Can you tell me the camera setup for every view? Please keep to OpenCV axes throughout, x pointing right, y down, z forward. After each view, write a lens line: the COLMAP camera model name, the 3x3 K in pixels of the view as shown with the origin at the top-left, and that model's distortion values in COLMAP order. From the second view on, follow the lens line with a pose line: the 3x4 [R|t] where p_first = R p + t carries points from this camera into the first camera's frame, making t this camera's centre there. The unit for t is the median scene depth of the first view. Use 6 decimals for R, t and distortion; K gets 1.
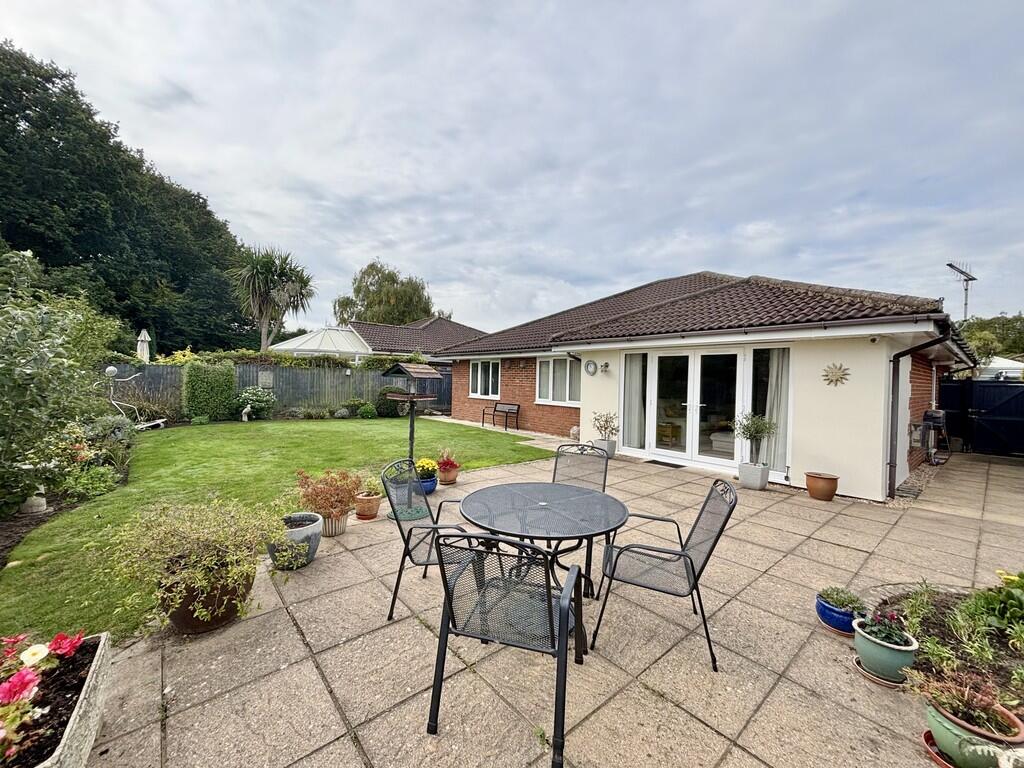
lens RADIAL K [[411.1, 0, 514.1], [0, 411.1, 386.0], [0, 0, 1]] dist [-0.000451, -0.001670]
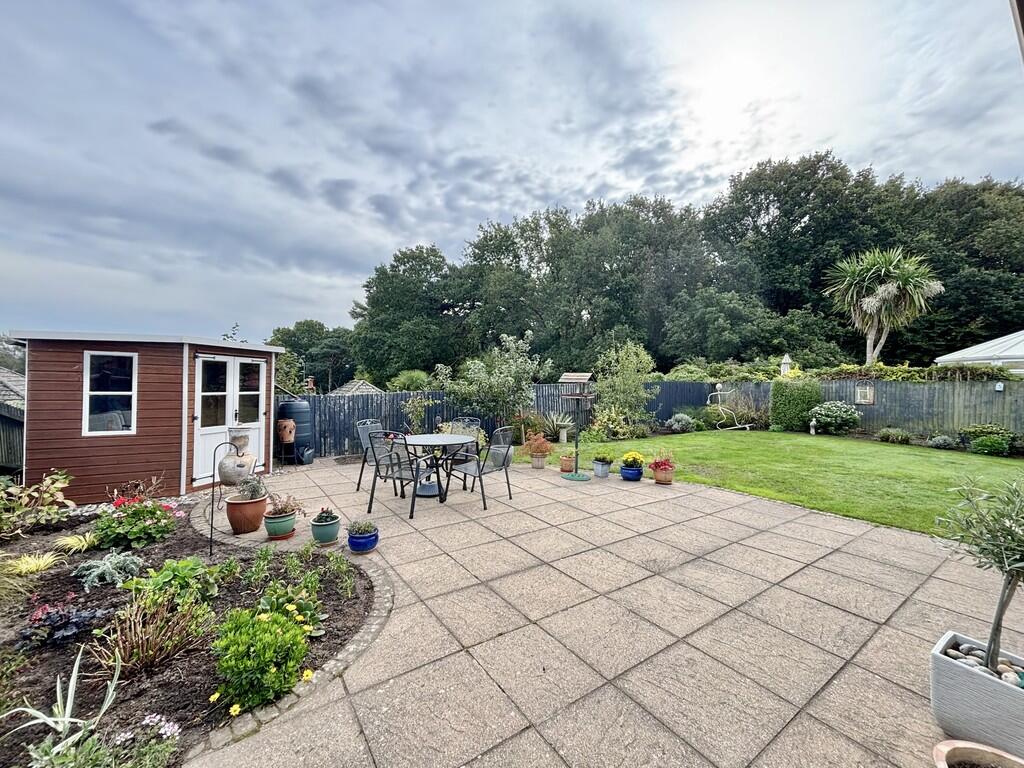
lens RADIAL K [[411.1, 0, 512.5], [0, 411.1, 381.7], [0, 0, 1]] dist [-0.000451, -0.001670]
pose [[-0.096554, -0.026201, -0.994983, 0.454930], [-0.036612, 0.999070, -0.022755, 0.004535], [0.994654, 0.034231, -0.097423, 0.340320]]
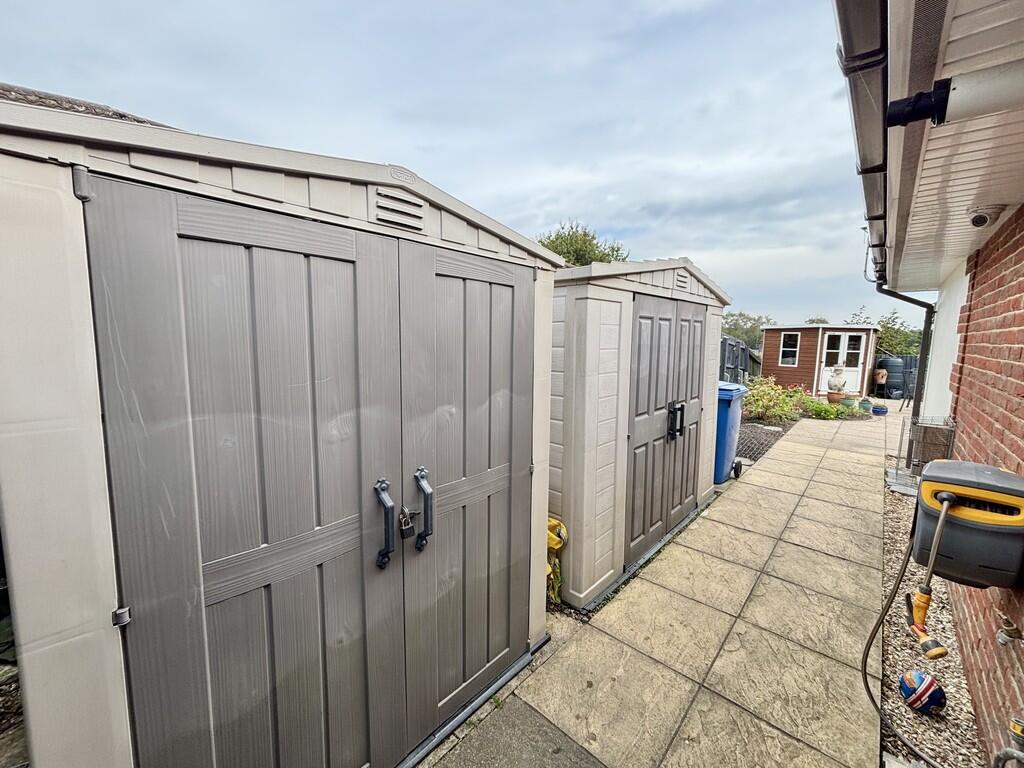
lens RADIAL K [[411.1, 0, 514.8], [0, 411.1, 381.2], [0, 0, 1]] dist [-0.000451, -0.001670]
pose [[-0.991265, -0.024751, -0.129544, 0.716276], [-0.040883, 0.991516, 0.123388, 0.002999], [0.125391, 0.127607, -0.983867, 0.633542]]
